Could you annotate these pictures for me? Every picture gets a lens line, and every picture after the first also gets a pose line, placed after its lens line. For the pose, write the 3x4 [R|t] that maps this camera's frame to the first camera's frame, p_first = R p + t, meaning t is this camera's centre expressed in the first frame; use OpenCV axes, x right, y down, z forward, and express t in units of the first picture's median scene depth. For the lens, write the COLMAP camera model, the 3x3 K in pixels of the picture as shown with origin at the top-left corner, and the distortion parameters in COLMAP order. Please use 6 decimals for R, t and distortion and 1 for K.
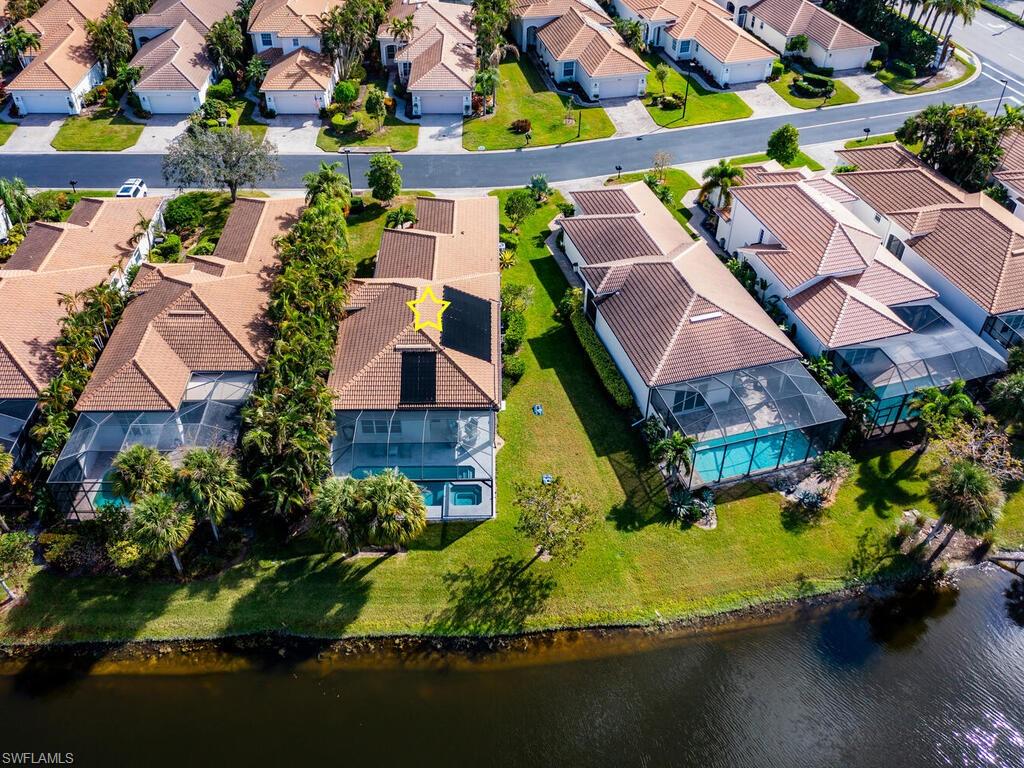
lens RADIAL K [[910.7, 0, 512.0], [0, 910.7, 384.0], [0, 0, 1]] dist [0.000706, 0.004391]
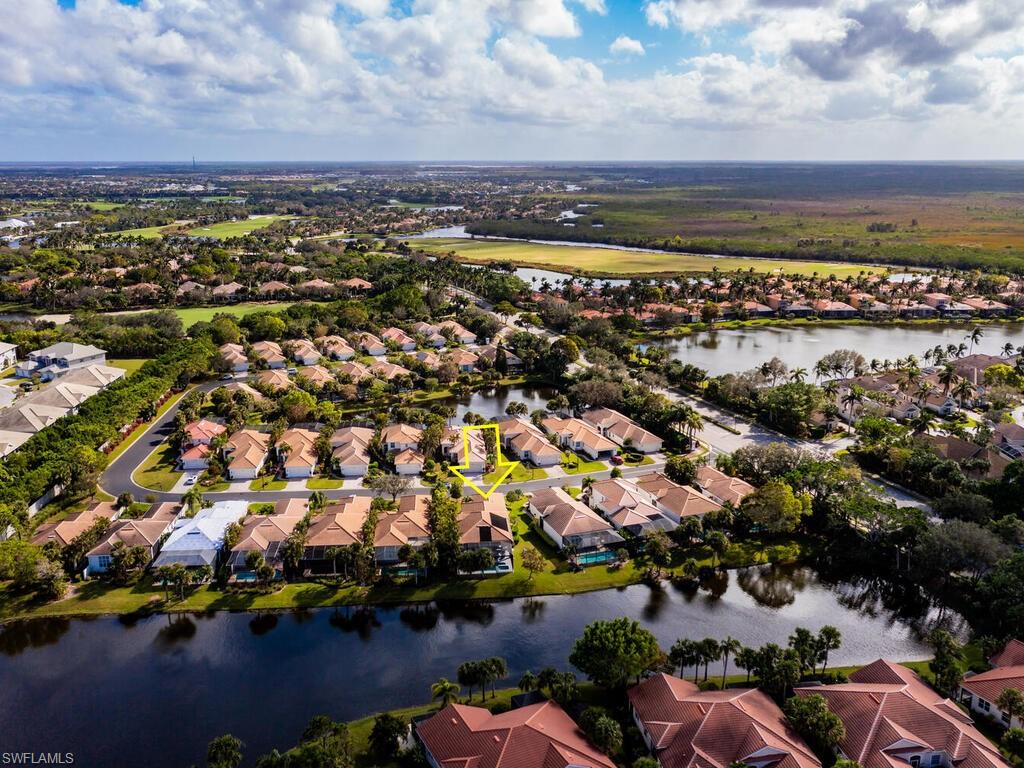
lens RADIAL K [[520.6, 0, 512.0], [0, 520.6, 384.0], [0, 0, 1]] dist [0.000290, -0.001405]
pose [[0.998968, -0.022802, 0.039281, -0.024415], [0.038589, 0.882216, -0.469260, 0.125665], [-0.023954, 0.470292, 0.882186, -0.260551]]
